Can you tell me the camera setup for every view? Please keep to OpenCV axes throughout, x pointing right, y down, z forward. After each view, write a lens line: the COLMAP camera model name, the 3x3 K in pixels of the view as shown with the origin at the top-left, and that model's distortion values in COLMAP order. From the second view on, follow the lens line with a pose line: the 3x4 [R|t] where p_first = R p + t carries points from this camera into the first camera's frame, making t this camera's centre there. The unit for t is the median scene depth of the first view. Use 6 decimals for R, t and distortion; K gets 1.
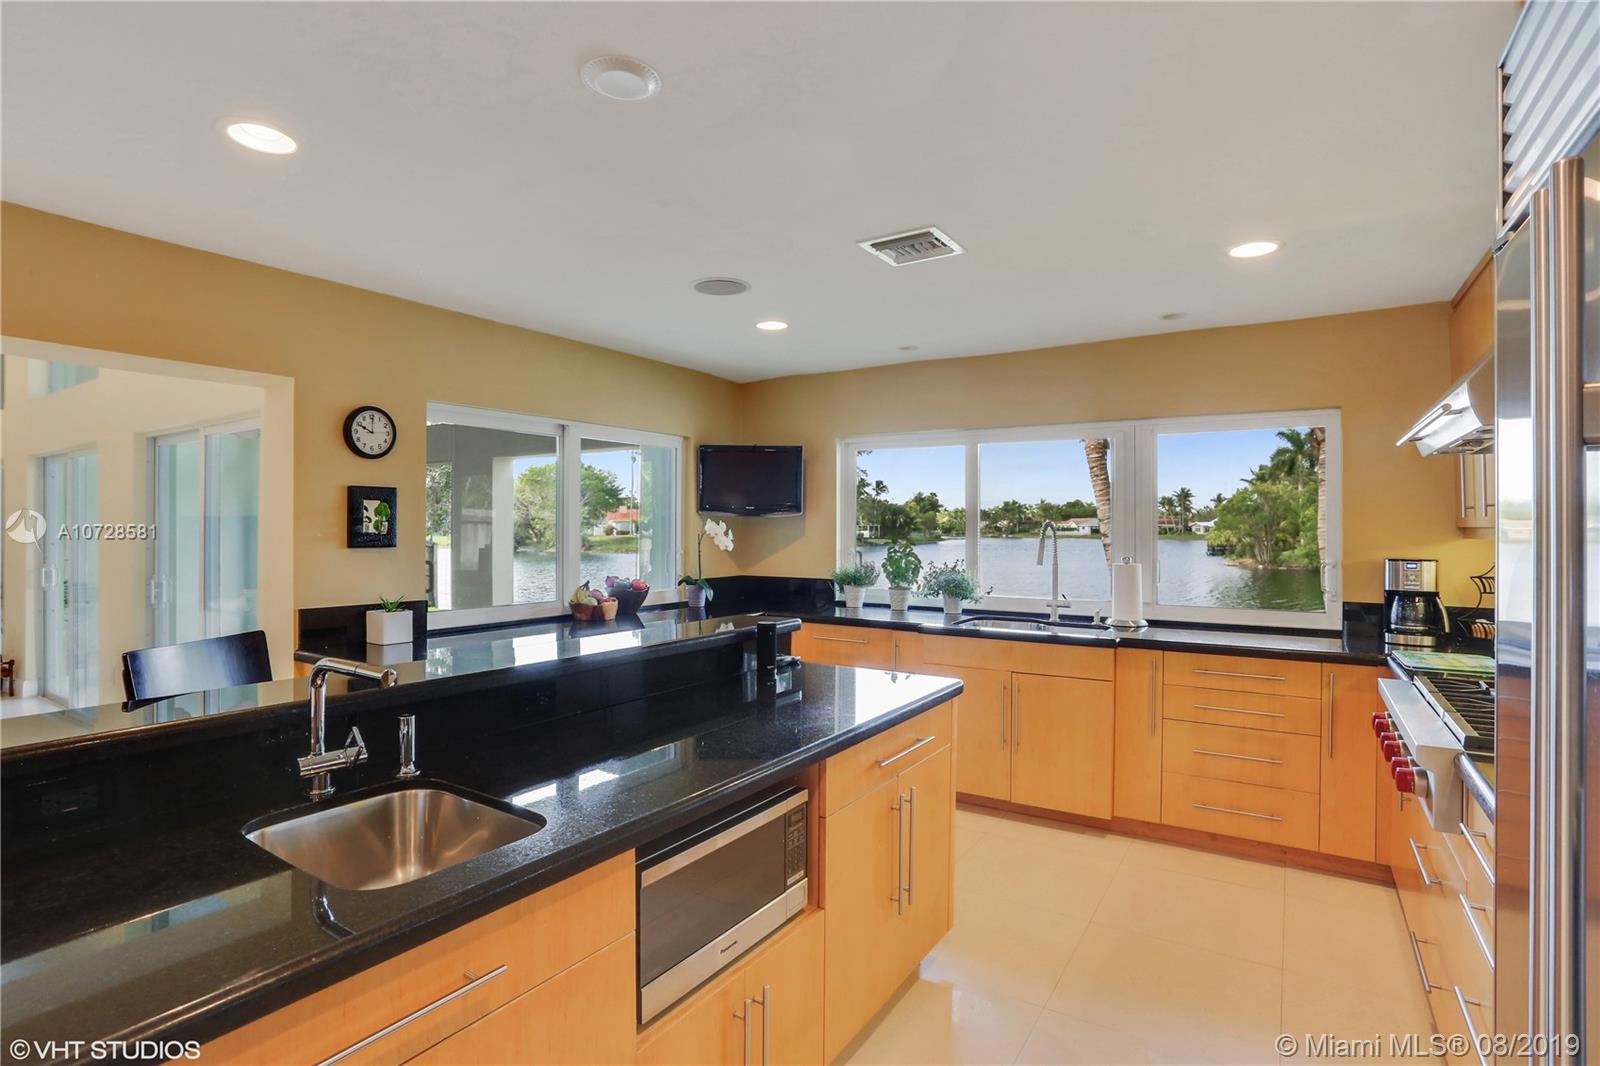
lens RADIAL K [[804.5, 0, 783.5], [0, 804.5, 529.4], [0, 0, 1]] dist [-0.023920, 0.007383]
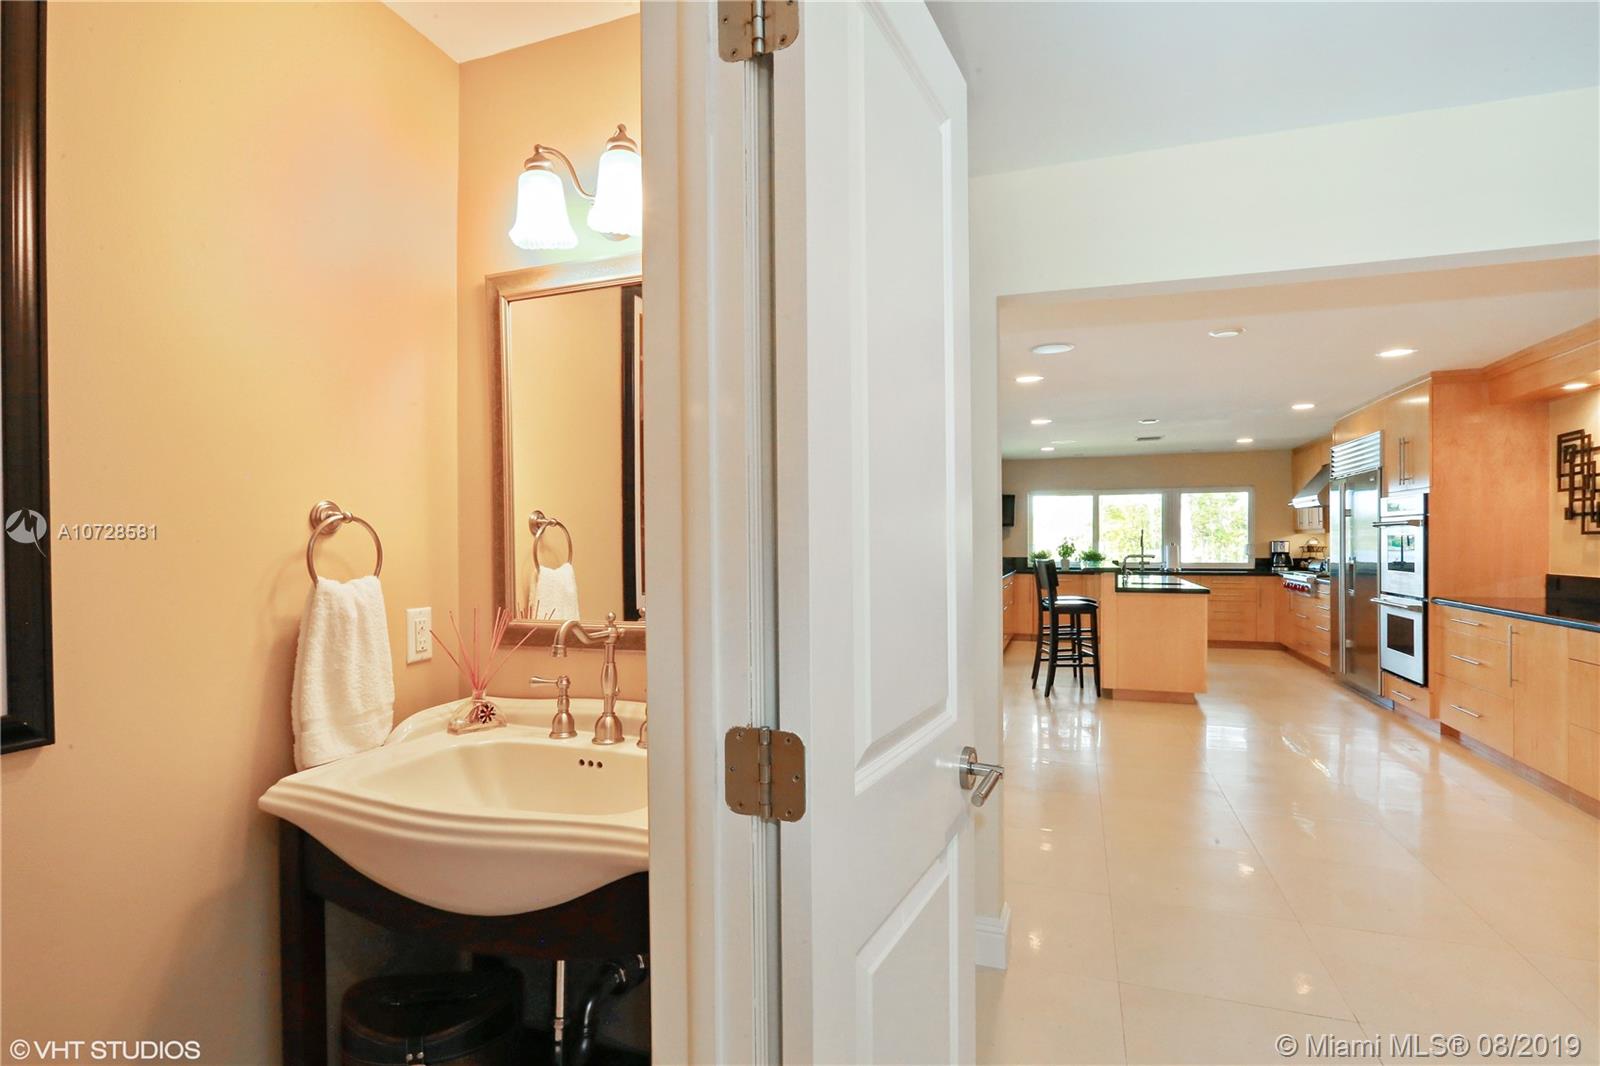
lens RADIAL K [[804.5, 0, 754.5], [0, 804.5, 547.9], [0, 0, 1]] dist [-0.023920, 0.007383]
pose [[0.982353, -0.010944, 0.186718, -1.568212], [0.009368, 0.999913, 0.009323, 0.016612], [-0.186804, -0.007409, 0.982369, -1.429343]]
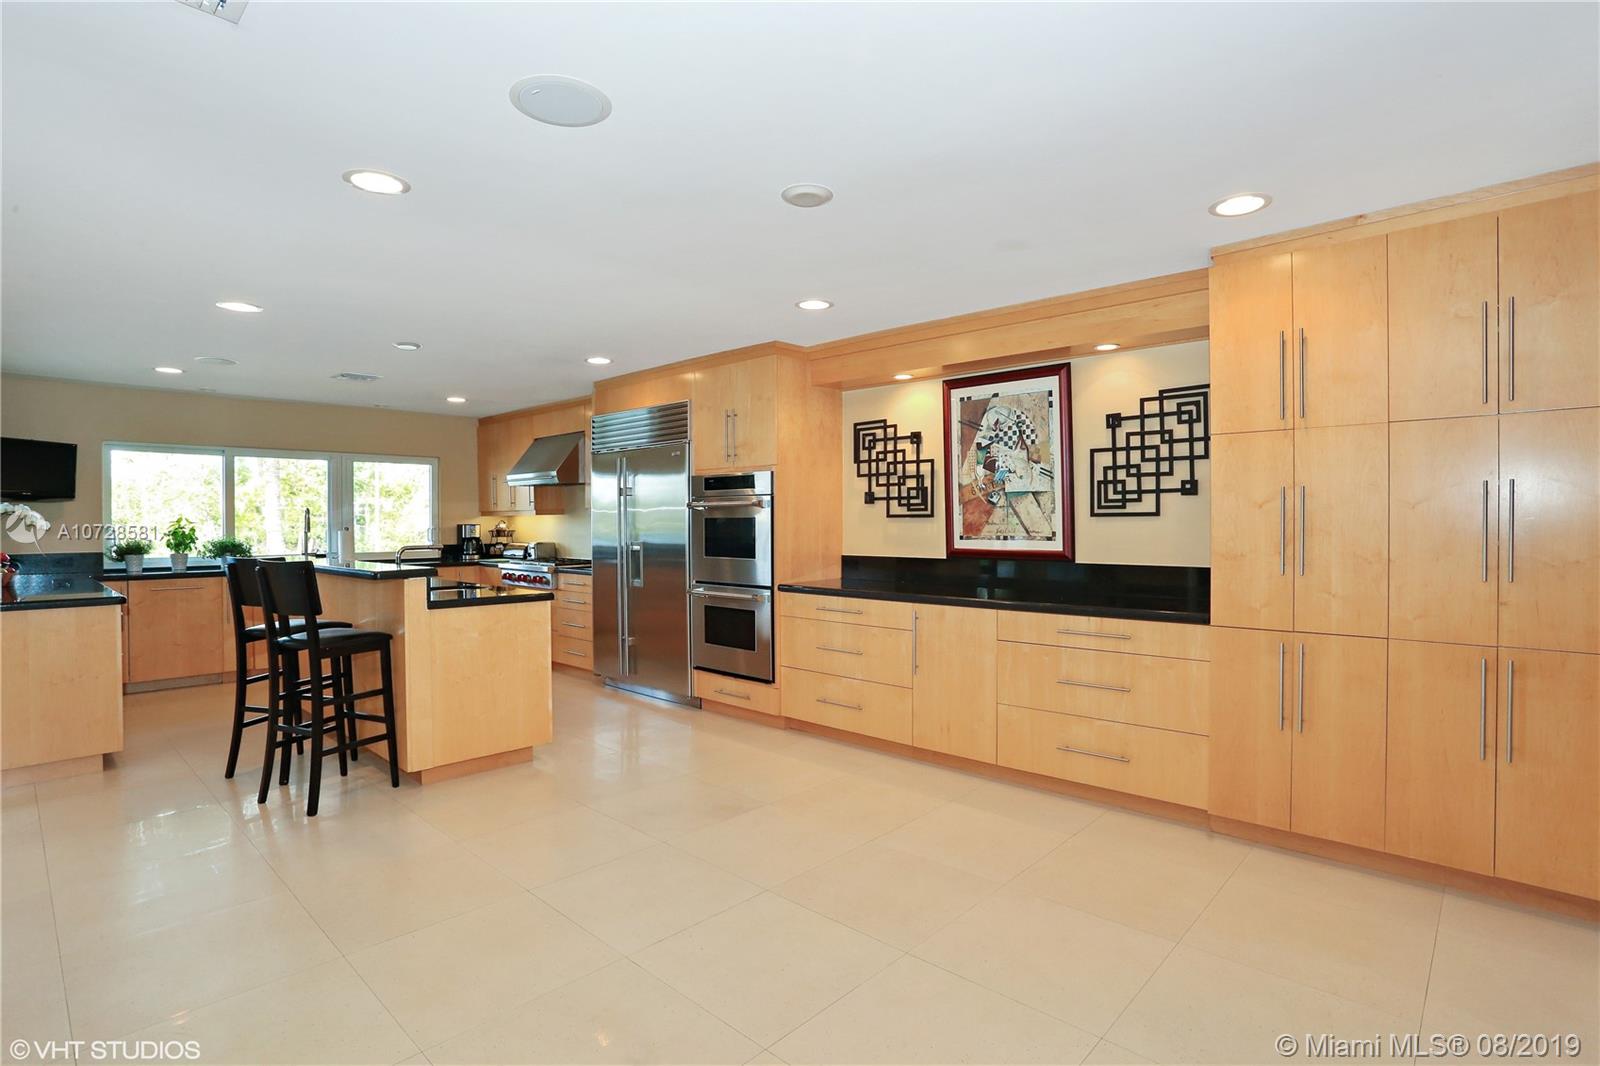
lens RADIAL K [[804.5, 0, 799.6], [0, 804.5, 523.4], [0, 0, 1]] dist [-0.023920, 0.007383]
pose [[0.201188, -0.010220, 0.979499, -1.393563], [0.005029, 0.999943, 0.009400, 0.015537], [-0.979540, 0.003035, 0.201228, -0.474979]]
